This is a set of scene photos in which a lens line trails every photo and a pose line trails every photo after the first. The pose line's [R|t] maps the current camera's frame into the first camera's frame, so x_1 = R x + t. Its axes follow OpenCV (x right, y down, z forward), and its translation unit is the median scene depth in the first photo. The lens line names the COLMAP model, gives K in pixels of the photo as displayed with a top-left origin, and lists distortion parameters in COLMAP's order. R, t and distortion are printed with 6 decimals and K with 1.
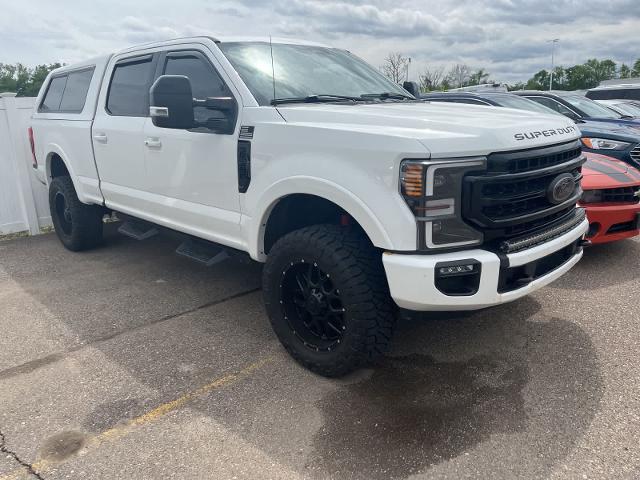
lens RADIAL K [[467.7, 0, 319.4], [0, 467.7, 246.8], [0, 0, 1]] dist [0.029378, -0.038251]
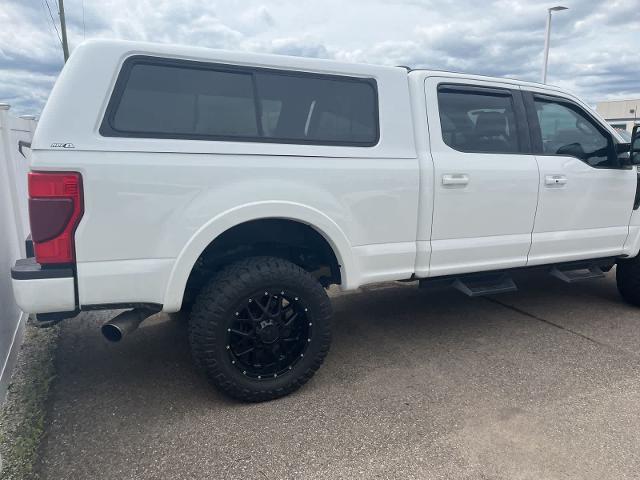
lens RADIAL K [[480.0, 0, 323.7], [0, 480.0, 243.5], [0, 0, 1]] dist [0.070243, -0.098463]
pose [[0.332152, -0.168388, 0.928074, -1.930500], [0.232797, 0.968132, 0.092339, -0.387317], [-0.914046, 0.185383, 0.360767, 1.415742]]
